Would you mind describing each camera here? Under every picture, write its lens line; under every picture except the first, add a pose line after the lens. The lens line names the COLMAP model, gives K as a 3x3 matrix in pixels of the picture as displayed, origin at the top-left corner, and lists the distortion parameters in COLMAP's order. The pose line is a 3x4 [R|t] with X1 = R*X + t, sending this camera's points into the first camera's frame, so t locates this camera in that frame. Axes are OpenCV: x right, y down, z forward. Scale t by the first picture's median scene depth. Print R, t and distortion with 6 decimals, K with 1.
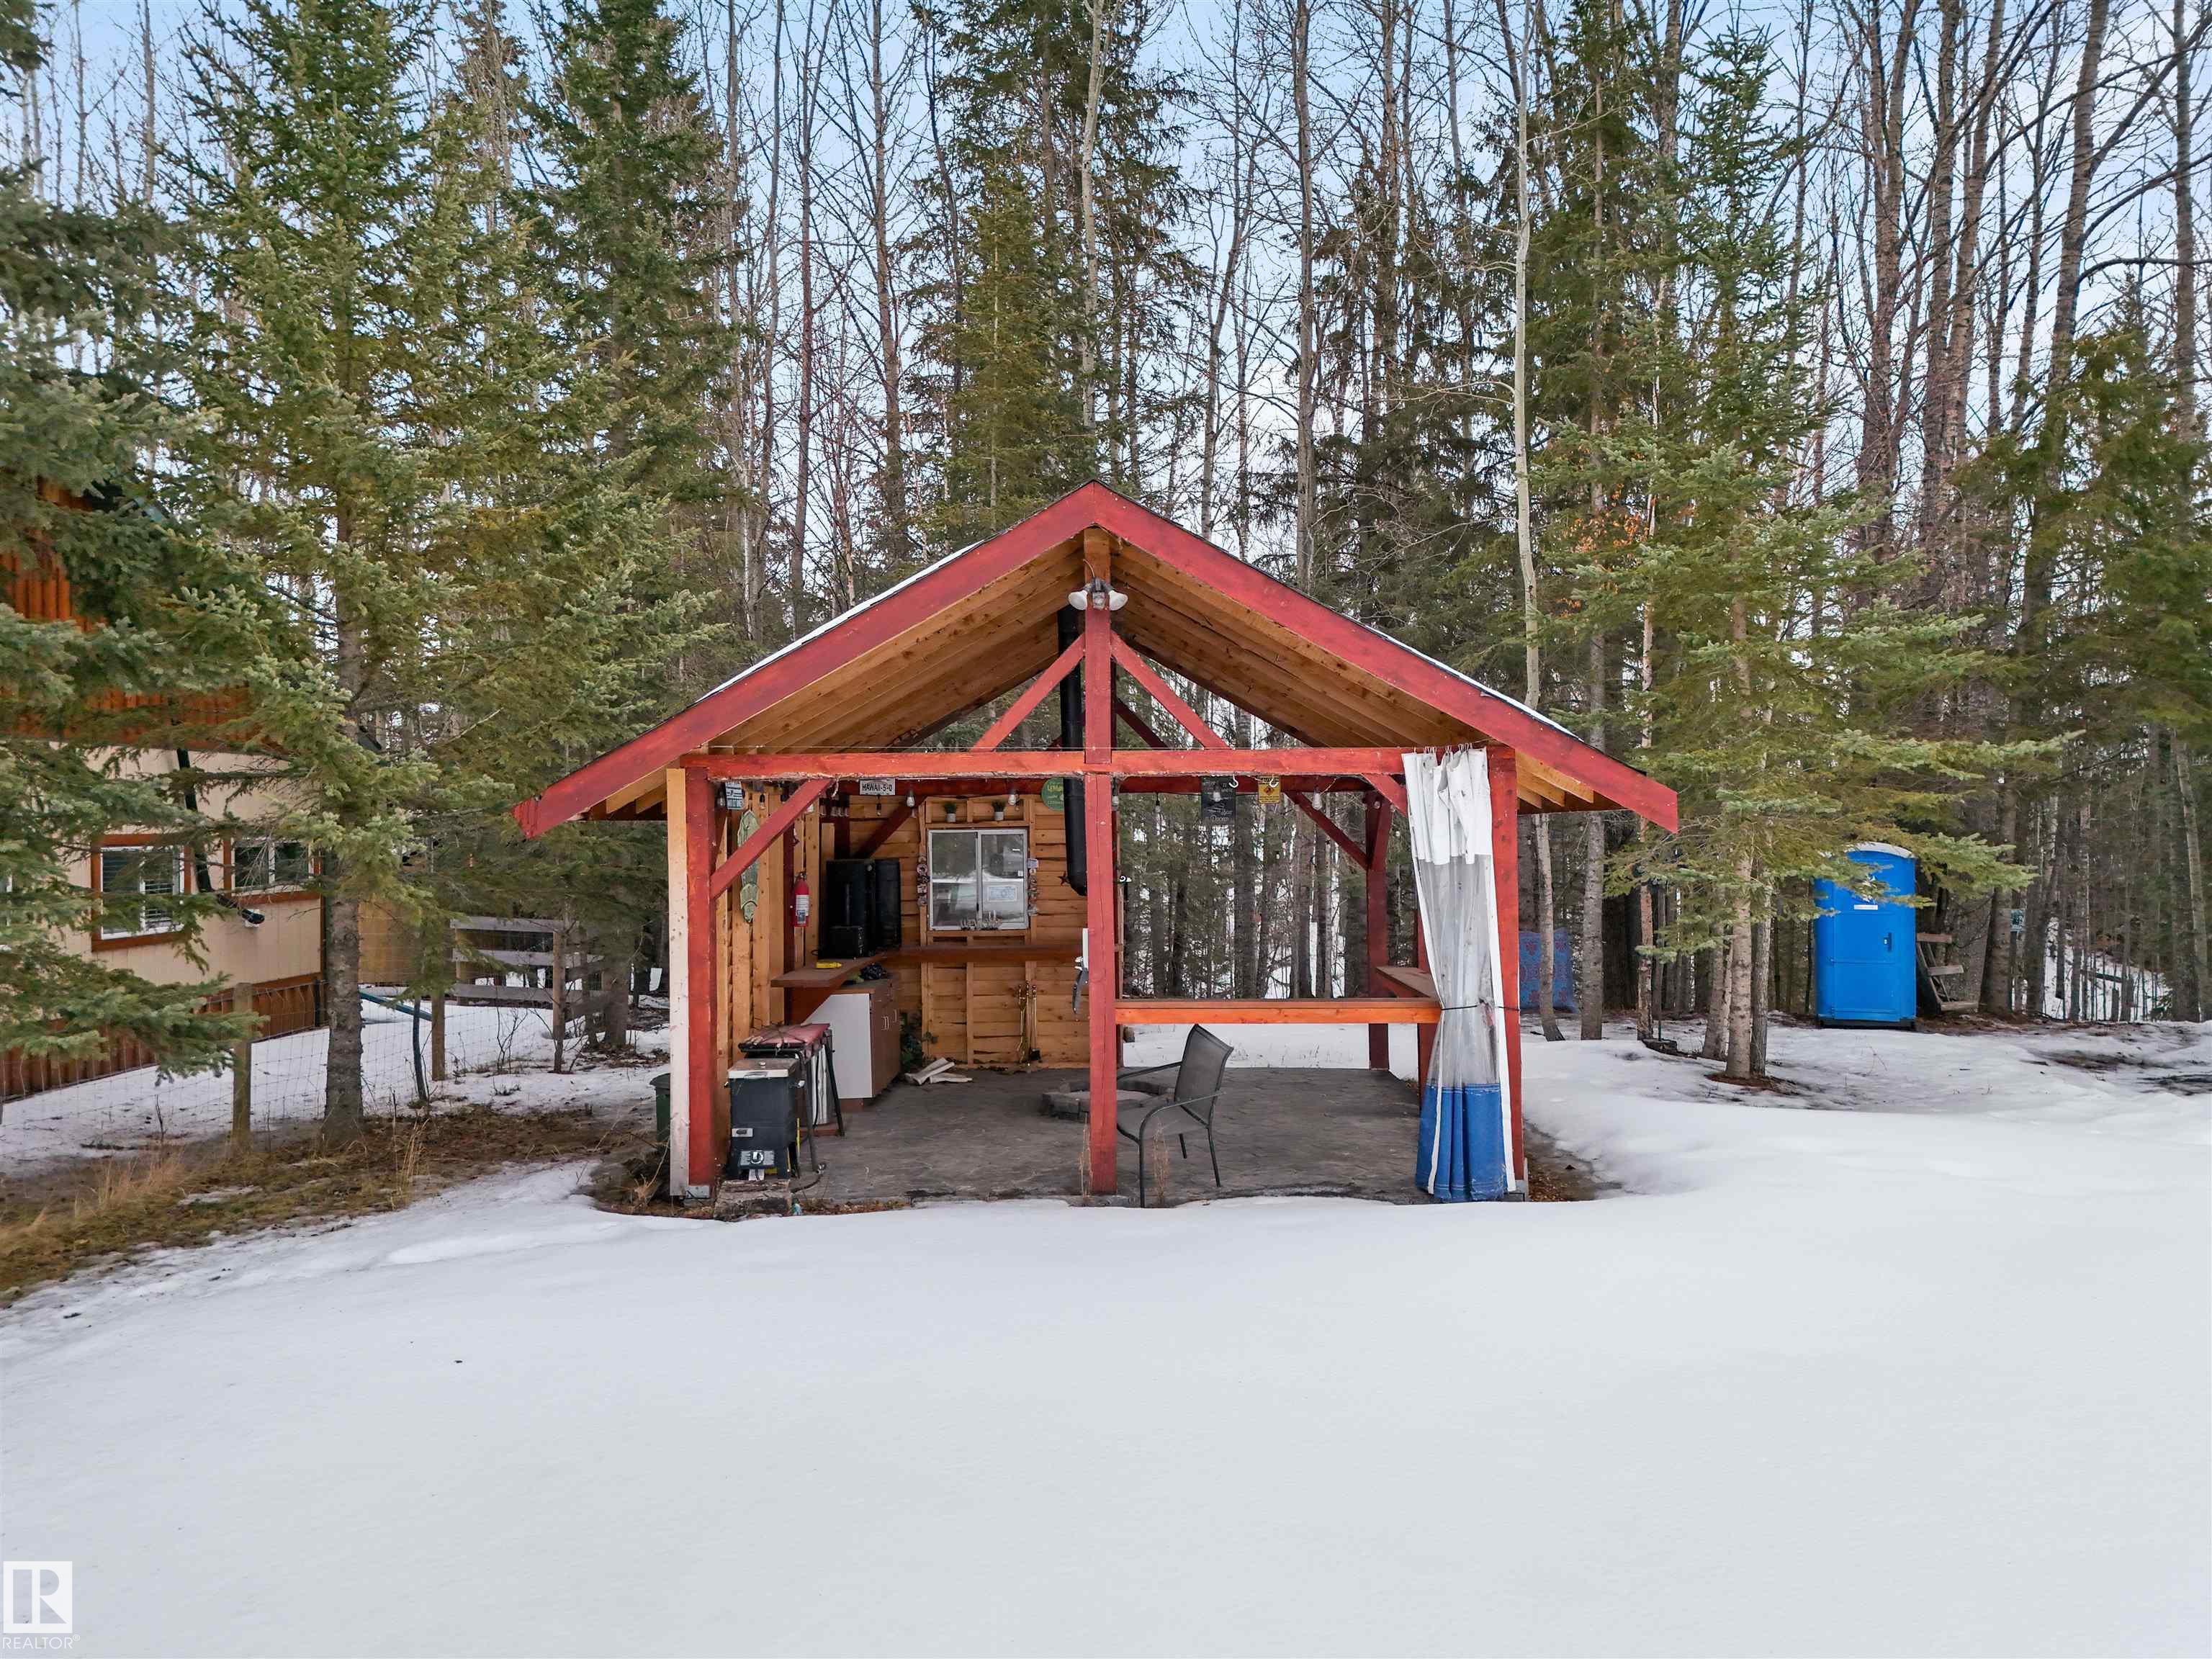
lens RADIAL K [[1516.1, 0, 1106.0], [0, 1516.1, 829.5], [0, 0, 1]] dist [0.007670, 0.001004]
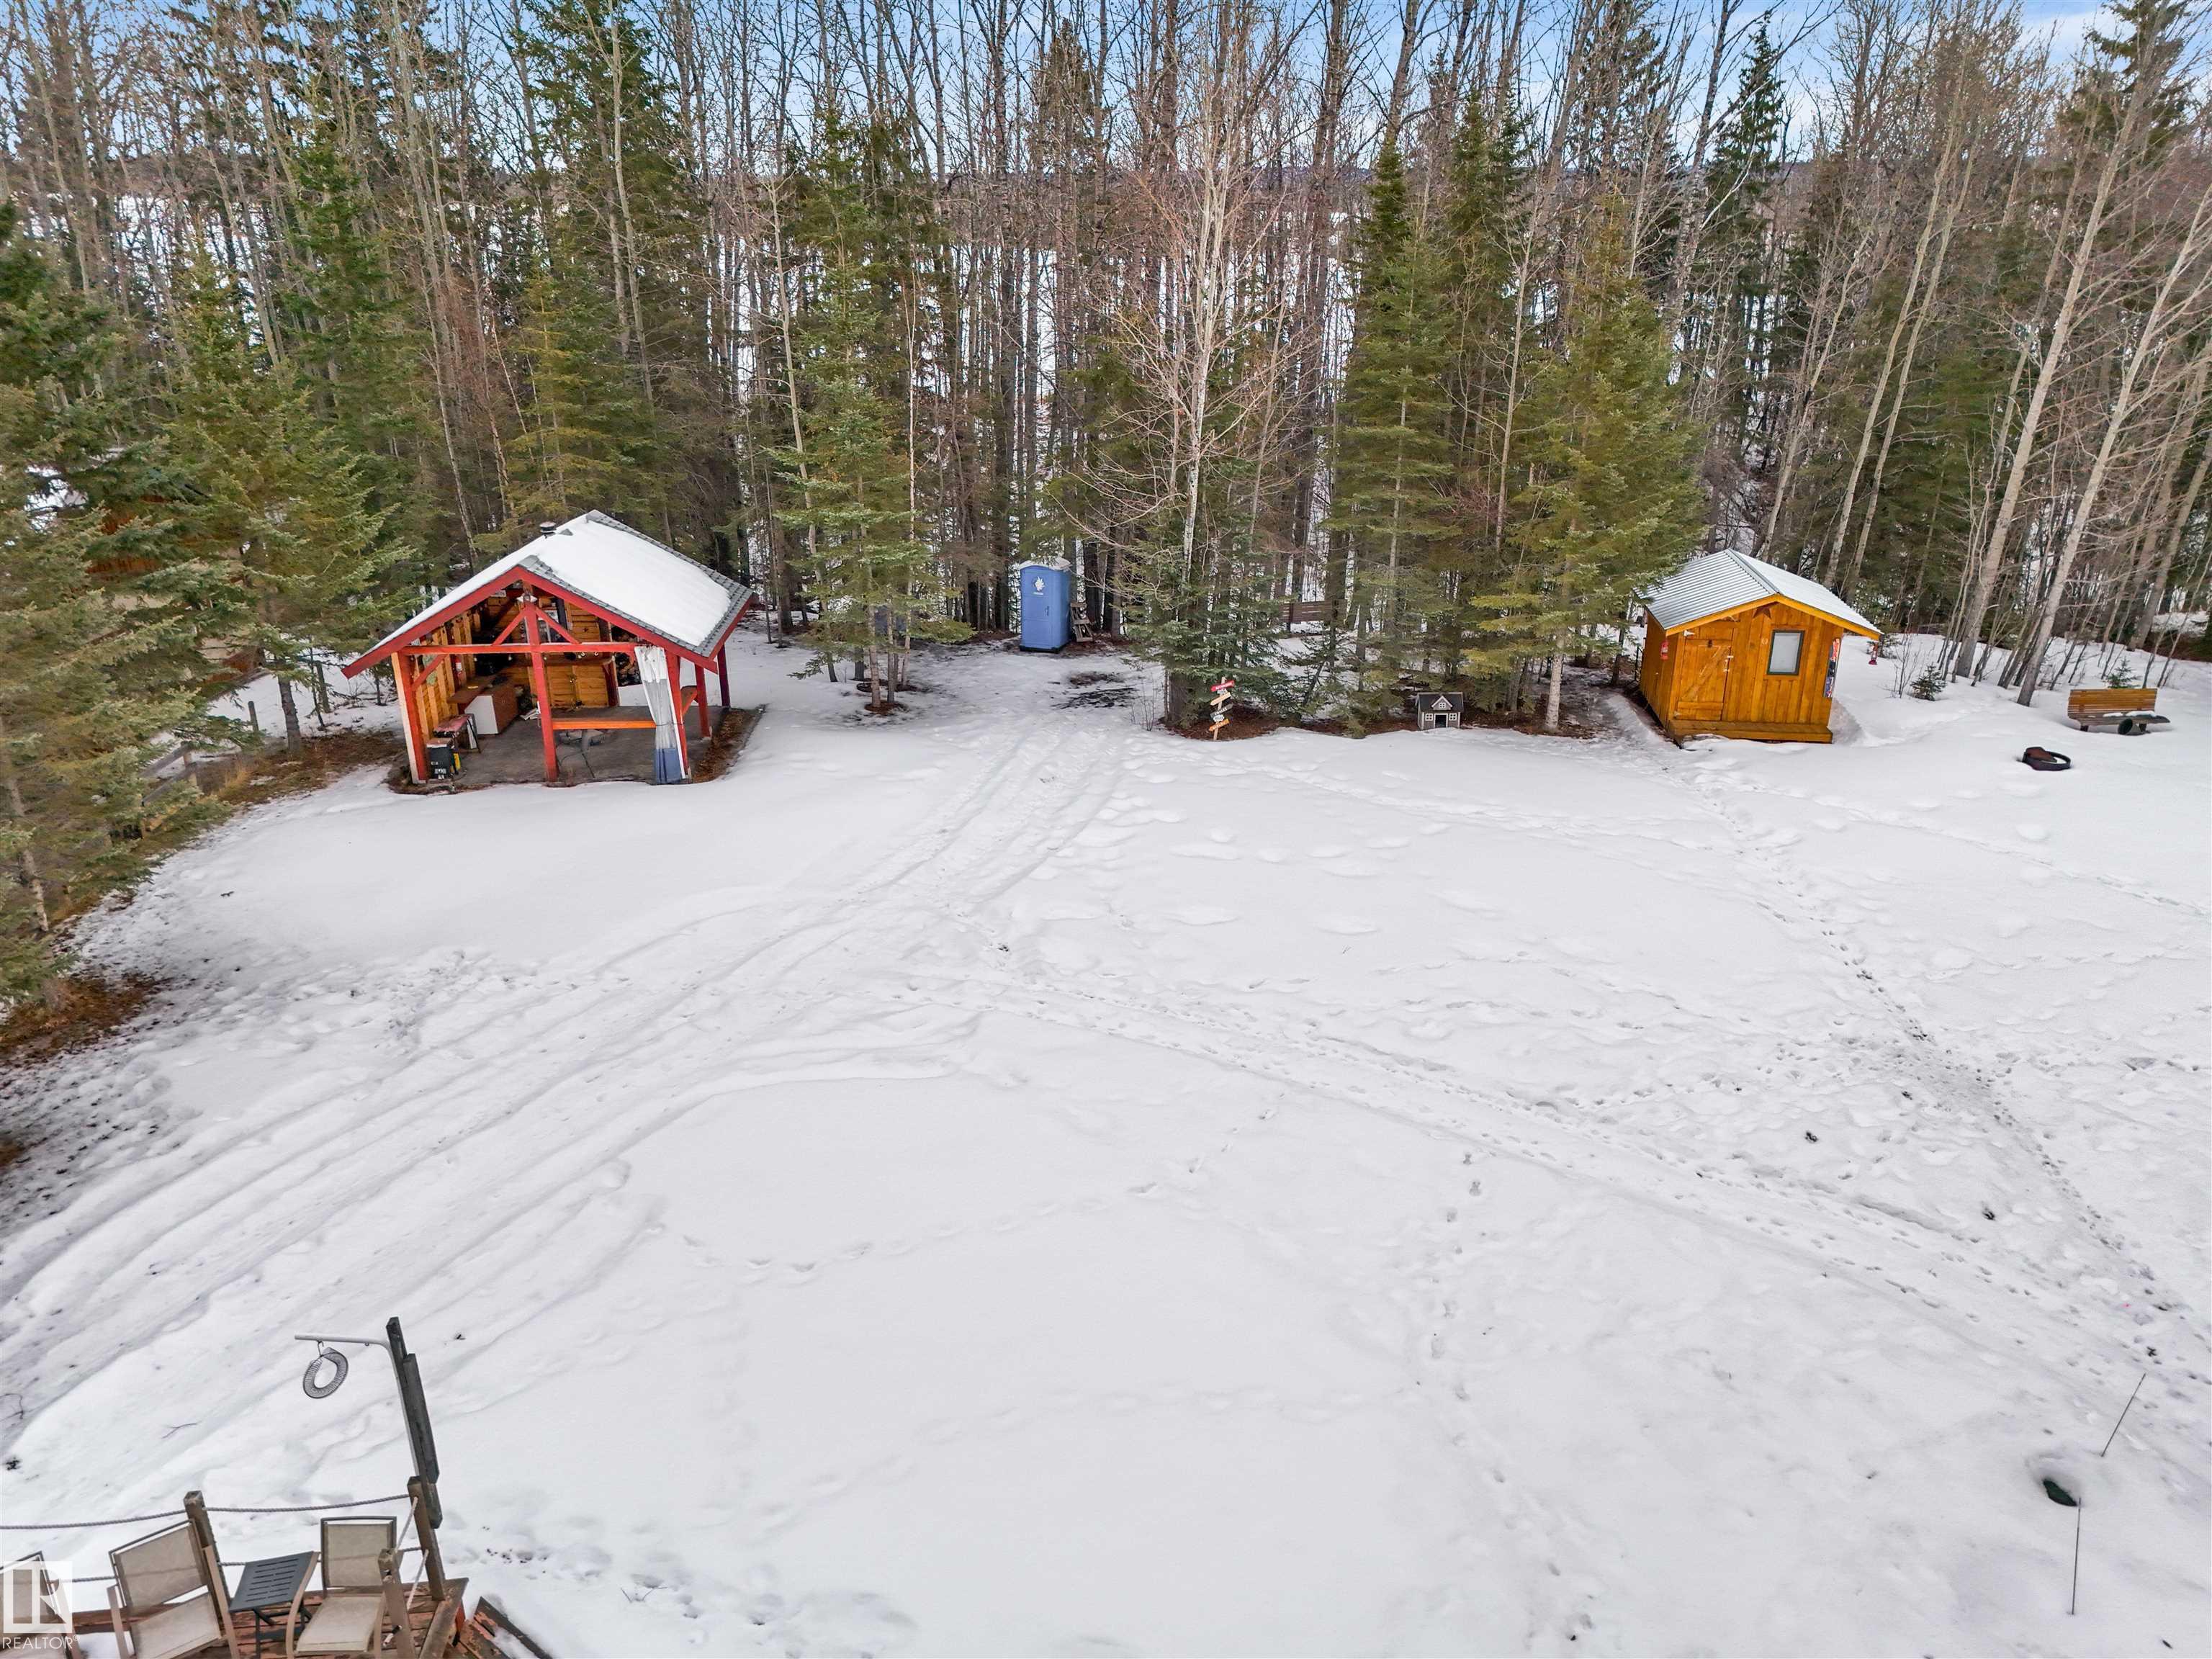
lens RADIAL K [[1516.1, 0, 1106.0], [0, 1516.1, 829.5], [0, 0, 1]] dist [0.007670, 0.001004]
pose [[0.997995, -0.014636, 0.061585, 0.880083], [-0.009879, 0.924966, 0.379922, -0.814726], [-0.062524, -0.379769, 0.922966, -1.881225]]
